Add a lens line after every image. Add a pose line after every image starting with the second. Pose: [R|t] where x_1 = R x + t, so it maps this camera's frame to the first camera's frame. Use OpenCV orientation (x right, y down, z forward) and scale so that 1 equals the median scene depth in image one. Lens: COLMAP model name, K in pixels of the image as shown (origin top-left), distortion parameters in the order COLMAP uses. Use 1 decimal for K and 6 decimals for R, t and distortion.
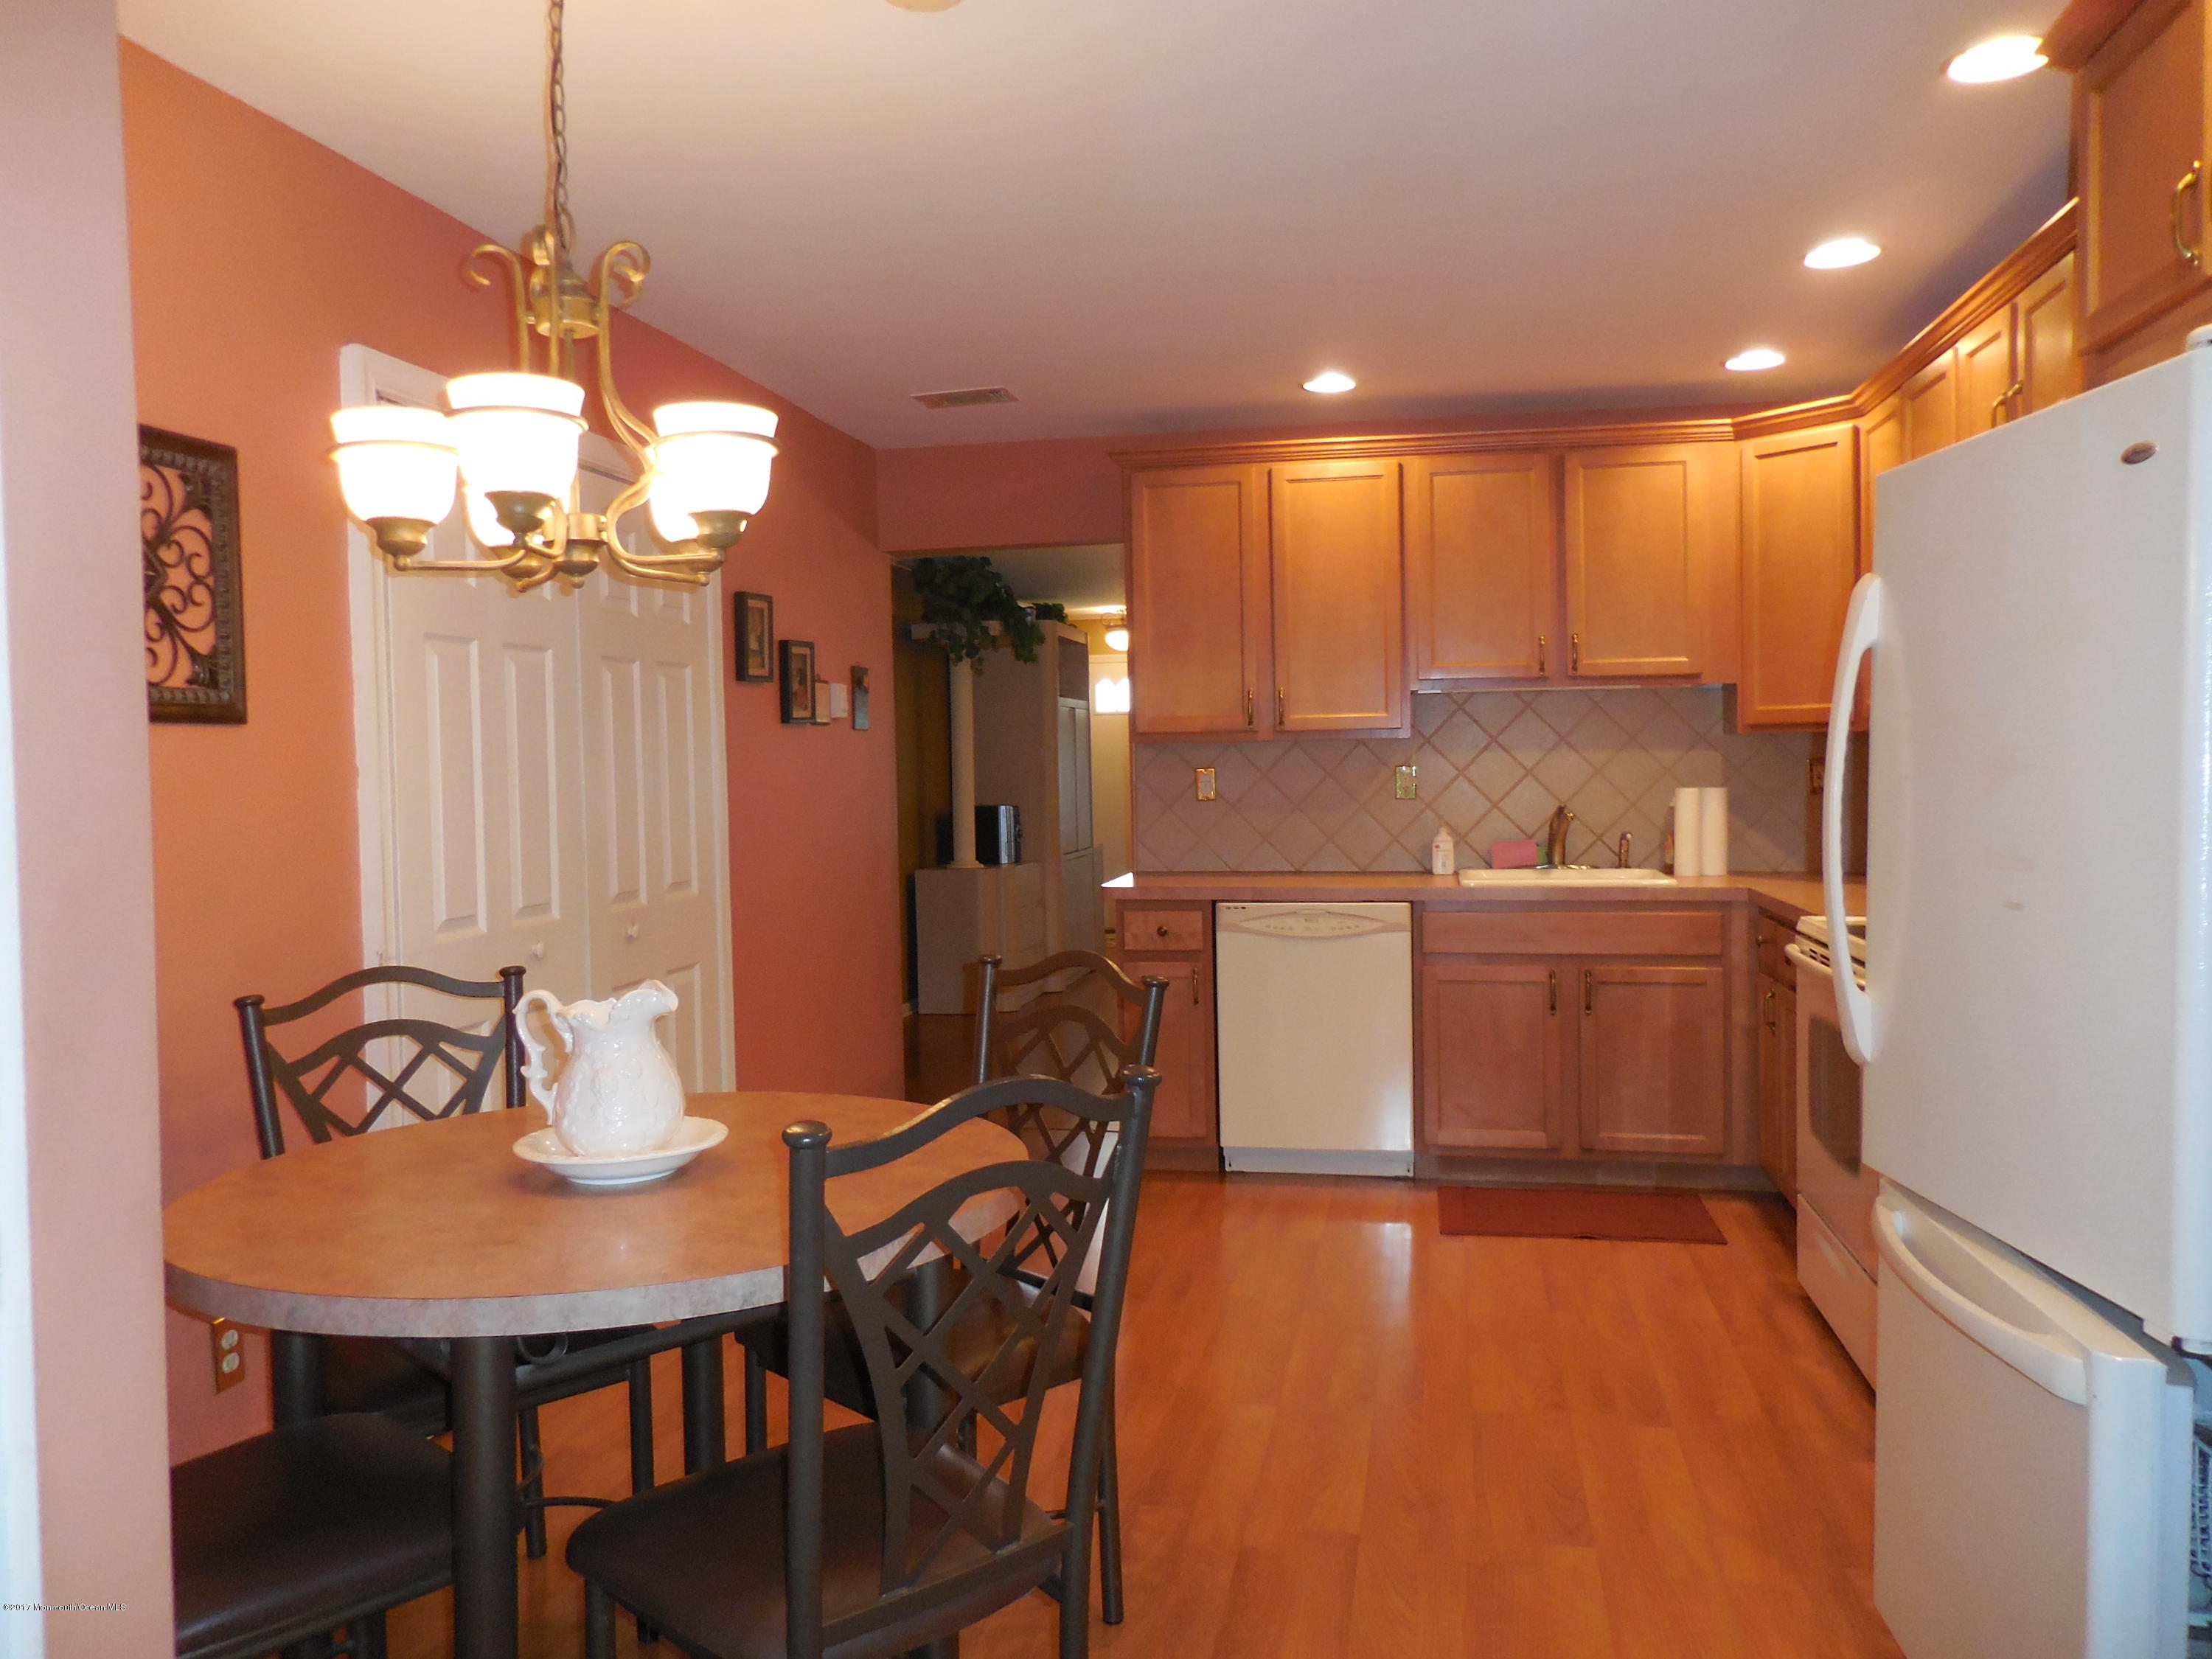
lens RADIAL K [[1702.7, 0, 1106.0], [0, 1702.7, 829.5], [0, 0, 1]] dist [-0.012136, -0.005301]
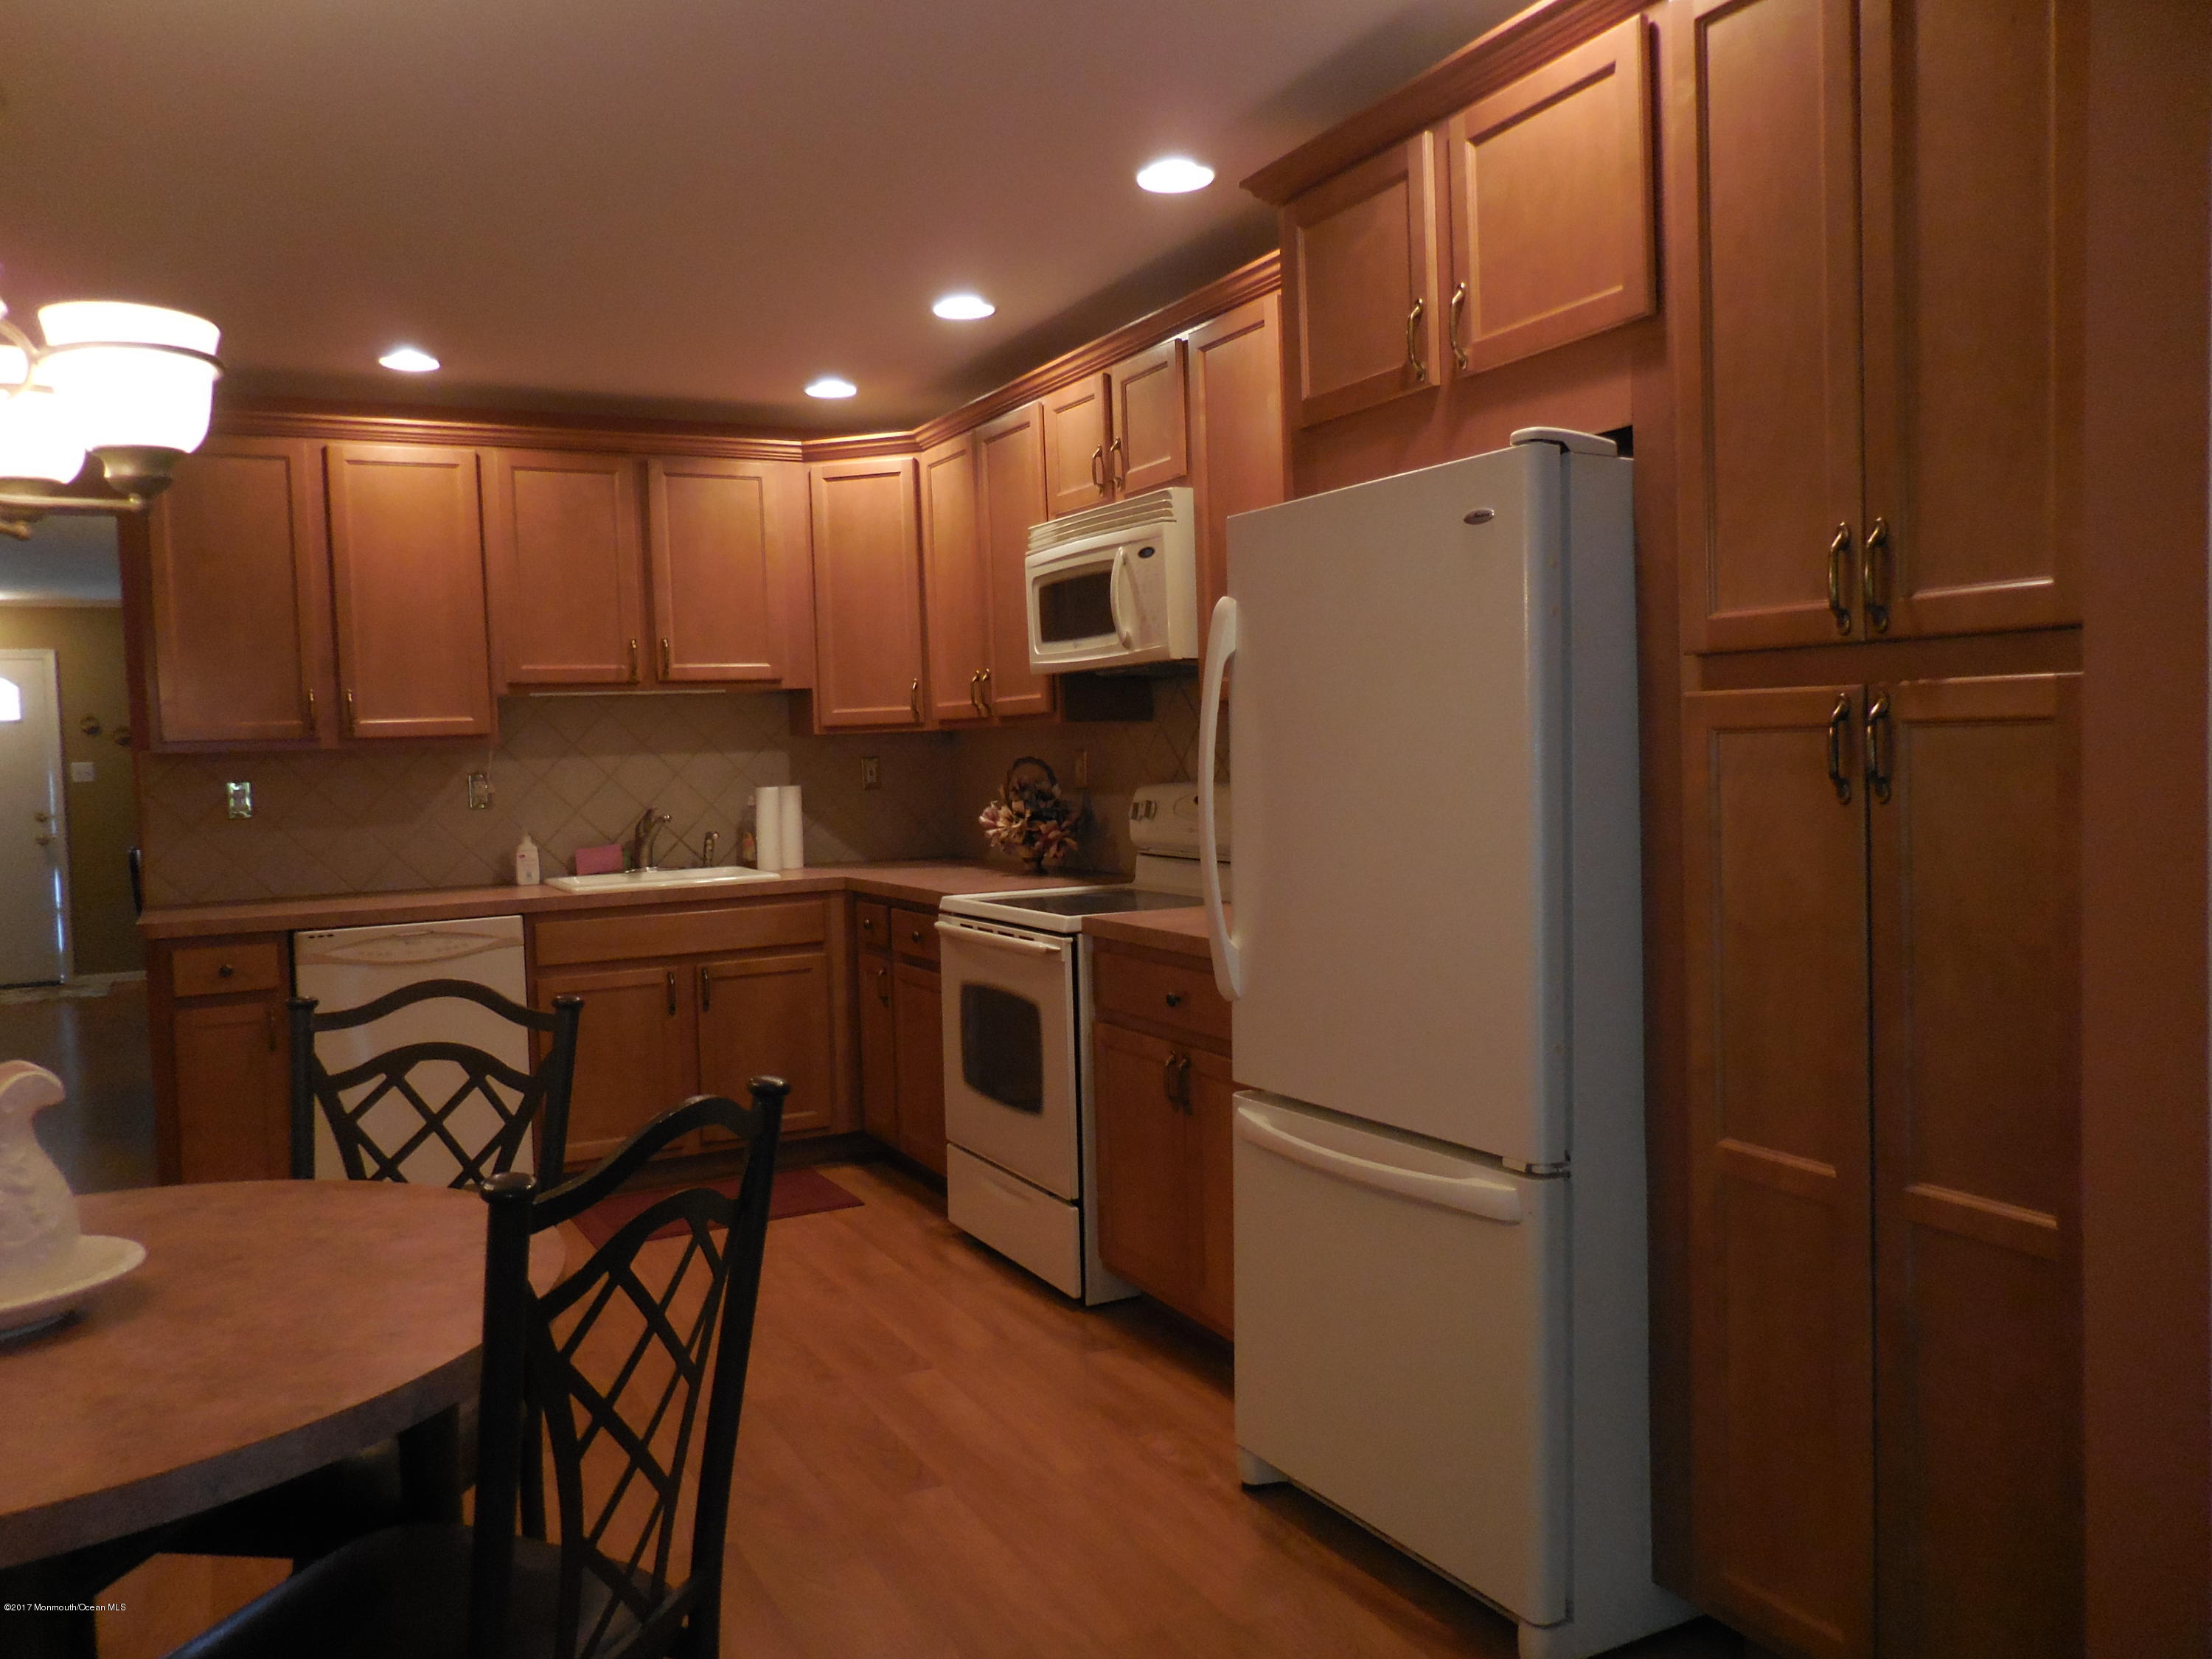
lens RADIAL K [[1705.1, 0, 1106.0], [0, 1705.1, 829.5], [0, 0, 1]] dist [-0.002110, 0.067702]
pose [[0.779806, -0.046182, 0.624315, -0.161486], [0.048443, 0.998736, 0.013371, -0.002066], [-0.624144, 0.019817, 0.781058, 0.042501]]
